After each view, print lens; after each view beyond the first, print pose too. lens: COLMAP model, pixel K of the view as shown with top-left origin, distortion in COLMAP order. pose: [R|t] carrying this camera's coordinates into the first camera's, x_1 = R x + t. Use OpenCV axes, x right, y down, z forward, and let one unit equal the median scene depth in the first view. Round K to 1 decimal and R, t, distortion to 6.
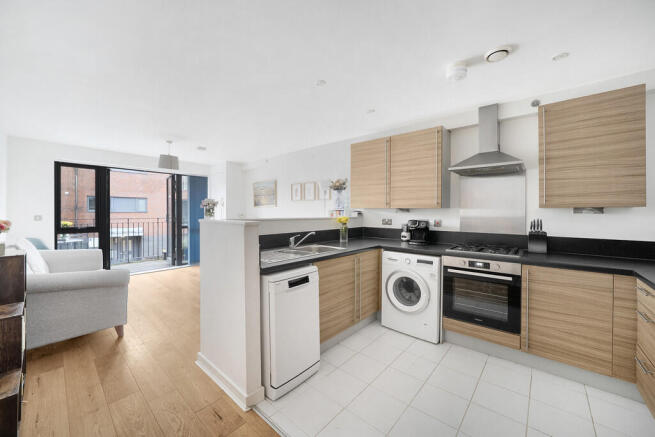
lens RADIAL K [[253.0, 0, 323.2], [0, 253.0, 214.0], [0, 0, 1]] dist [-0.002440, -0.000340]
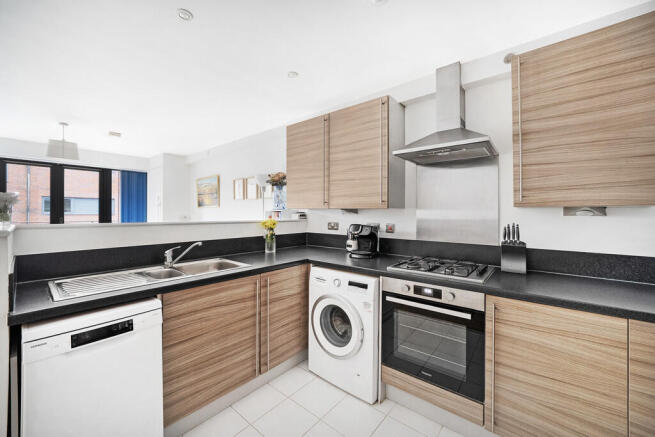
lens RADIAL K [[253.0, 0, 332.9], [0, 253.0, 213.9], [0, 0, 1]] dist [-0.002440, -0.000340]
pose [[0.999495, -0.000346, 0.031786, 0.304507], [0.000572, 0.999975, -0.007113, -0.001506], [-0.031783, 0.007128, 0.999469, 0.294506]]
